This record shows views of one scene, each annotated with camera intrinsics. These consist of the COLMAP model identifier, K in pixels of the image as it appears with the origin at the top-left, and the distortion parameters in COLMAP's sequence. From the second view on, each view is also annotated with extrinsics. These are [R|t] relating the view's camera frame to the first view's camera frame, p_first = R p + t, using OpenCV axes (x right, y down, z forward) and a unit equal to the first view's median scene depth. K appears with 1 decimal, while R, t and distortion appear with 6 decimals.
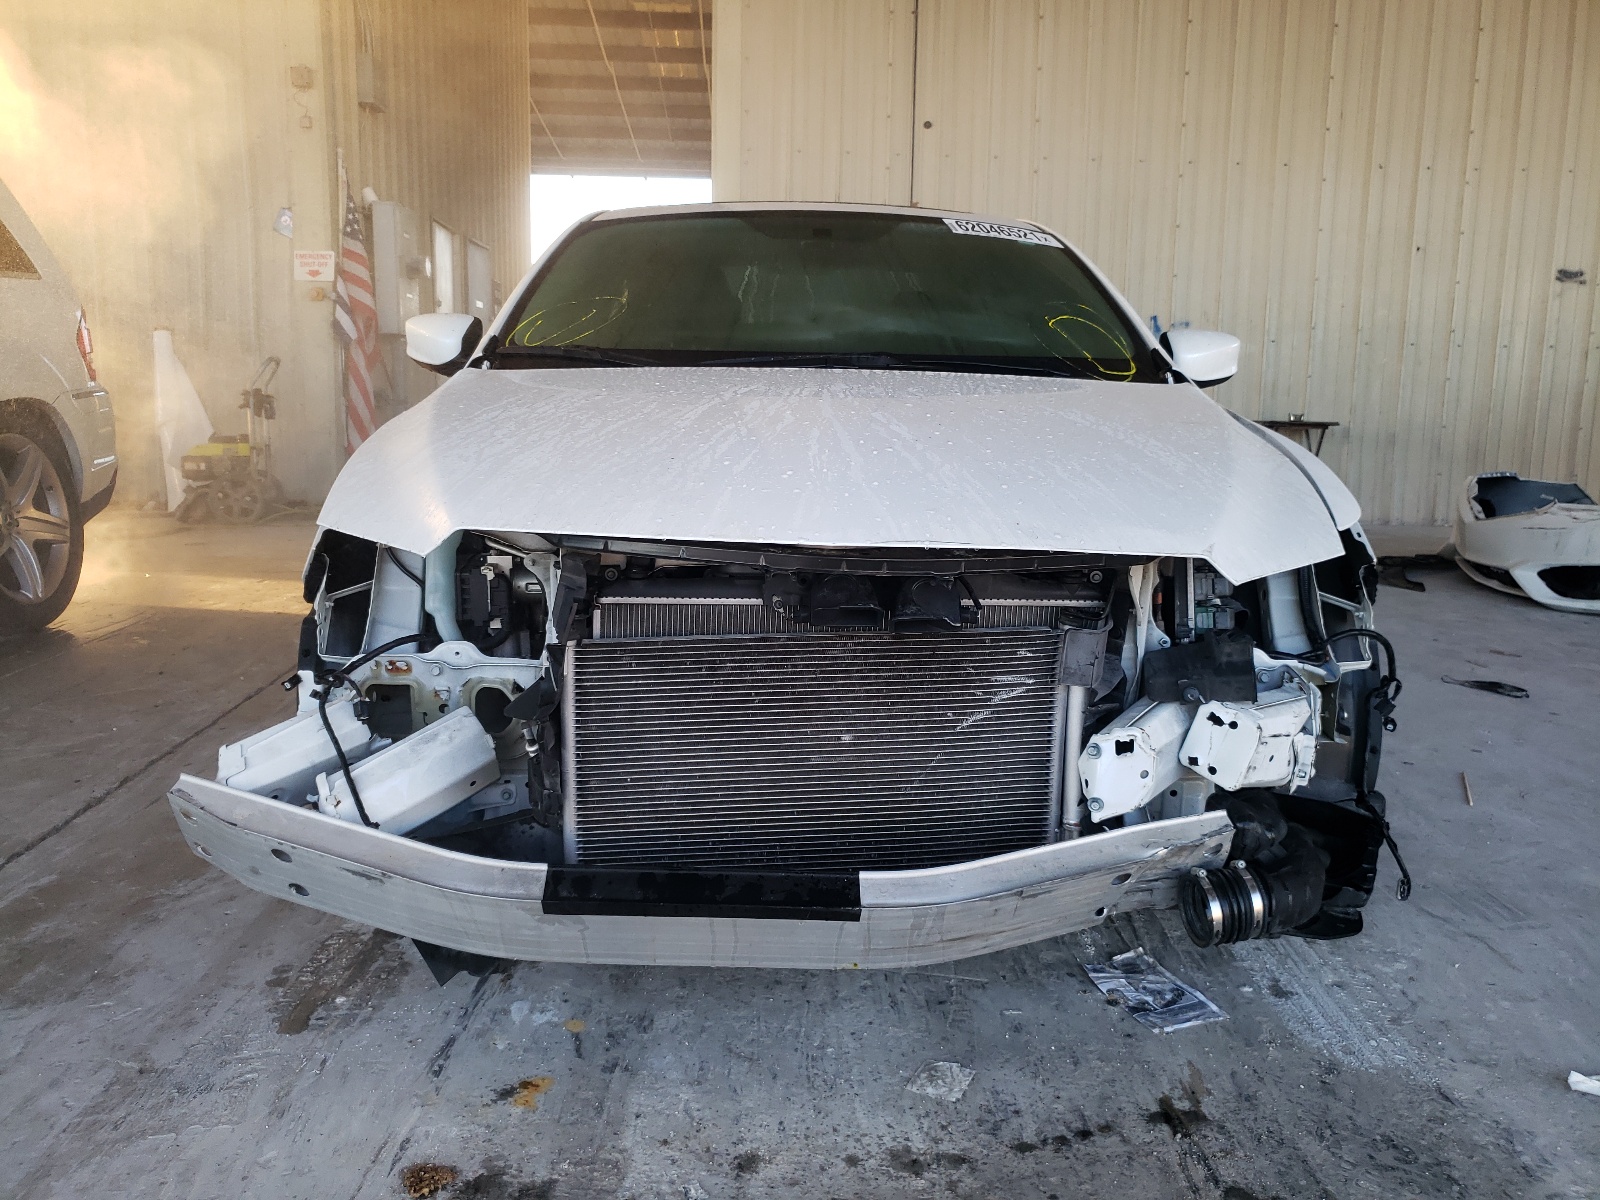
lens RADIAL K [[1243.5, 0, 800.0], [0, 1243.5, 600.0], [0, 0, 1]] dist [0.009507, 0.017443]
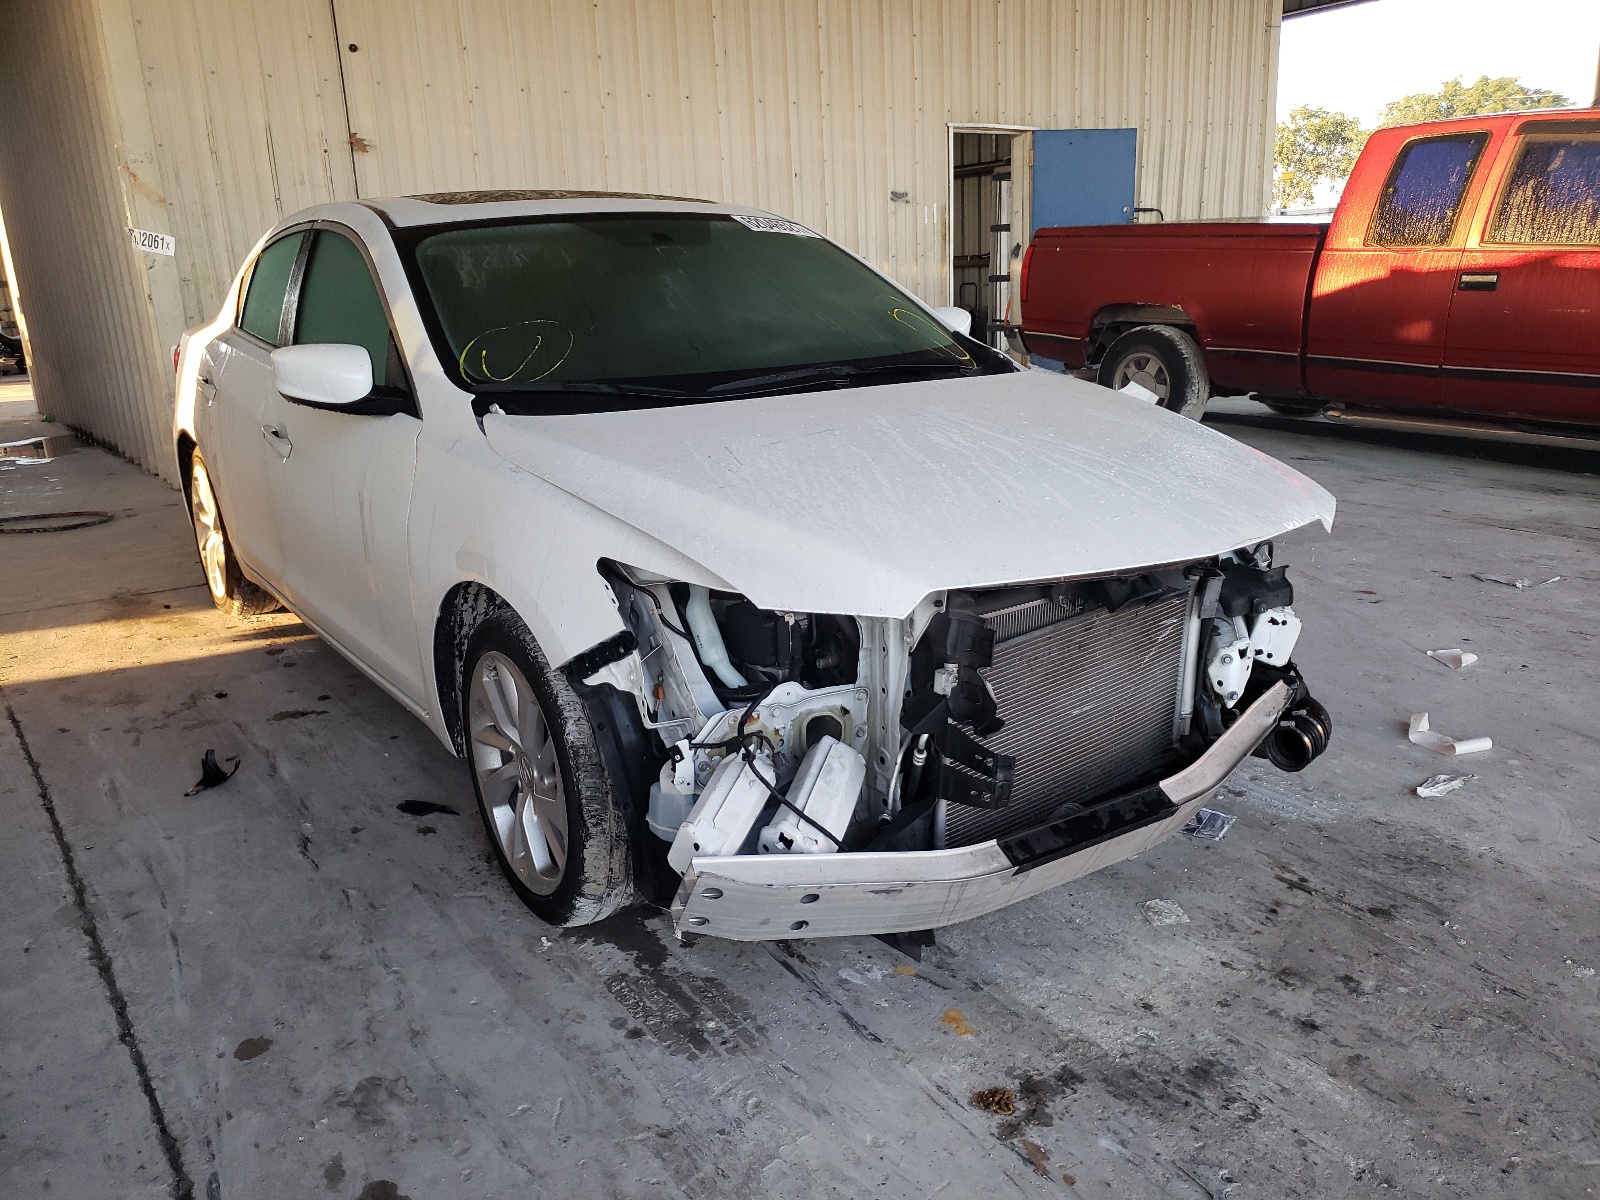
lens RADIAL K [[1243.5, 0, 800.0], [0, 1243.5, 600.0], [0, 0, 1]] dist [0.009507, 0.017443]
pose [[0.835469, -0.185218, 0.517383, -0.802359], [0.140769, 0.982208, 0.124308, -0.171880], [-0.531201, -0.031024, 0.846677, 0.041504]]
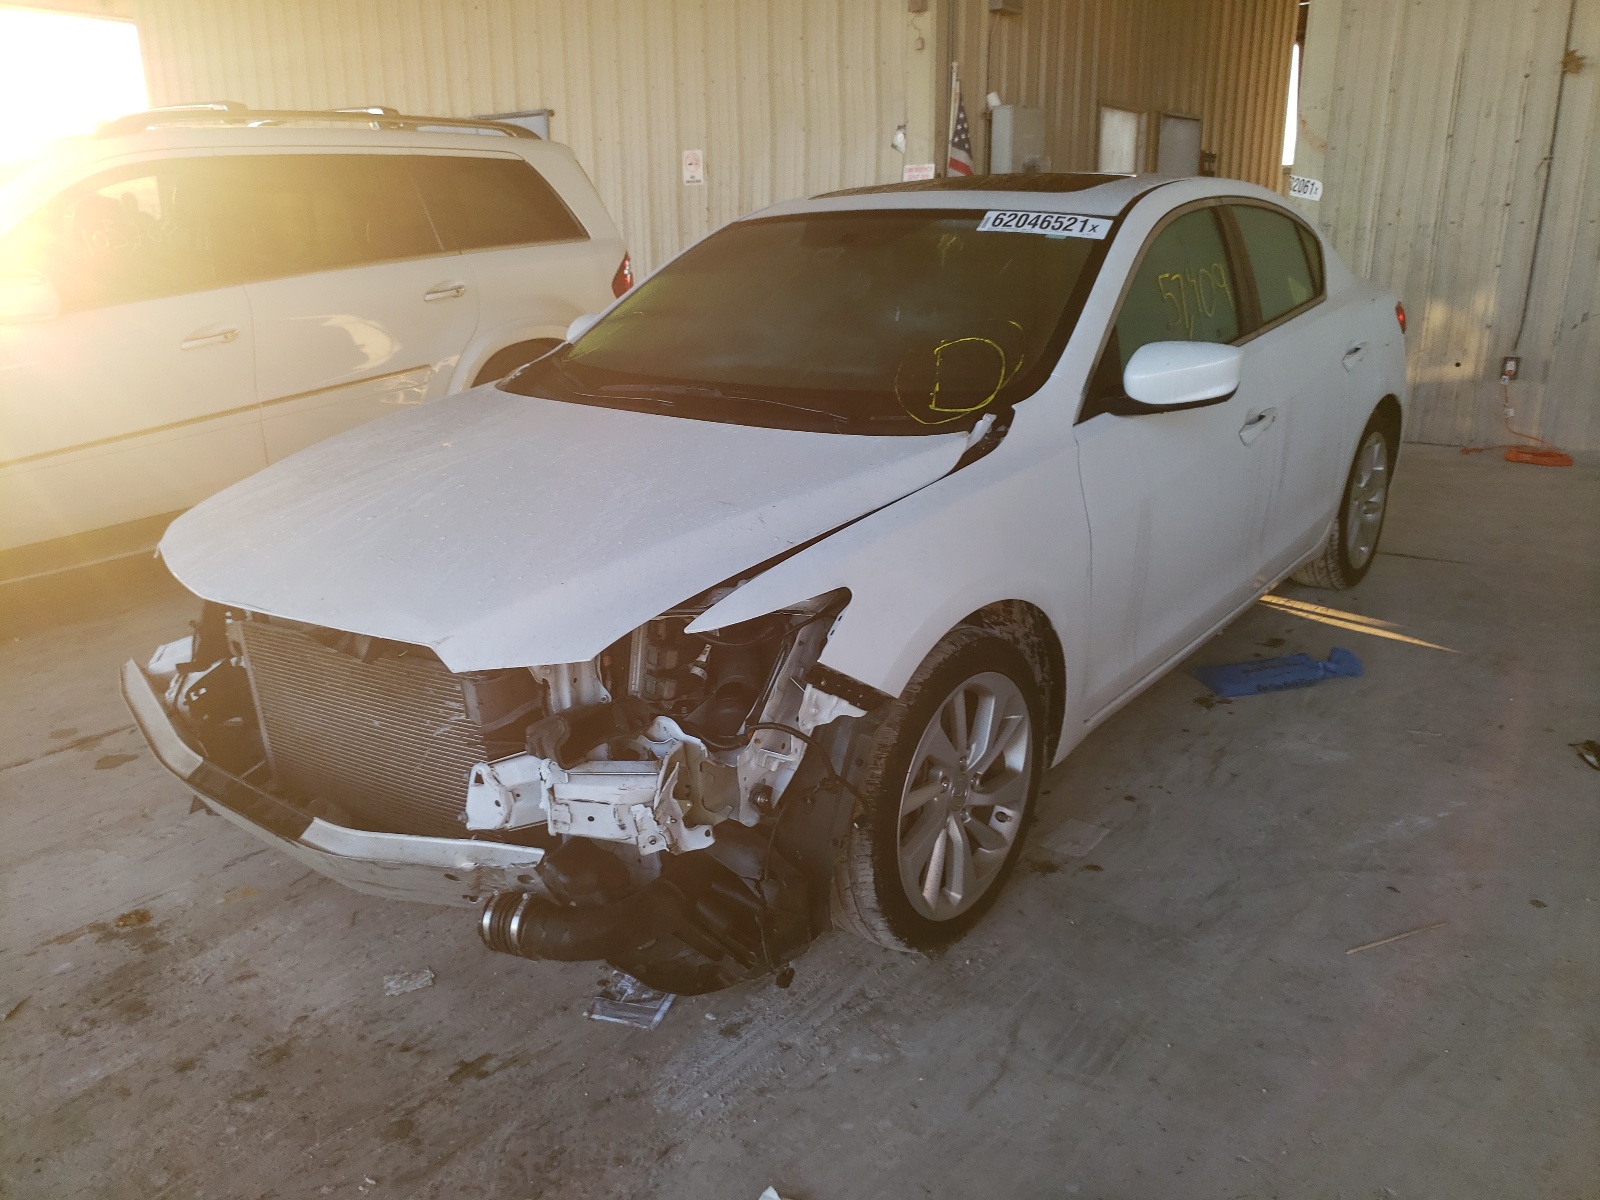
lens RADIAL K [[1257.9, 0, 800.0], [0, 1257.9, 600.0], [0, 0, 1]] dist [0.016133, 0.005128]
pose [[0.760970, 0.164621, -0.627554, 1.122499], [-0.085194, 0.984252, 0.154884, -0.250147], [0.643169, -0.064398, 0.763011, 0.224719]]
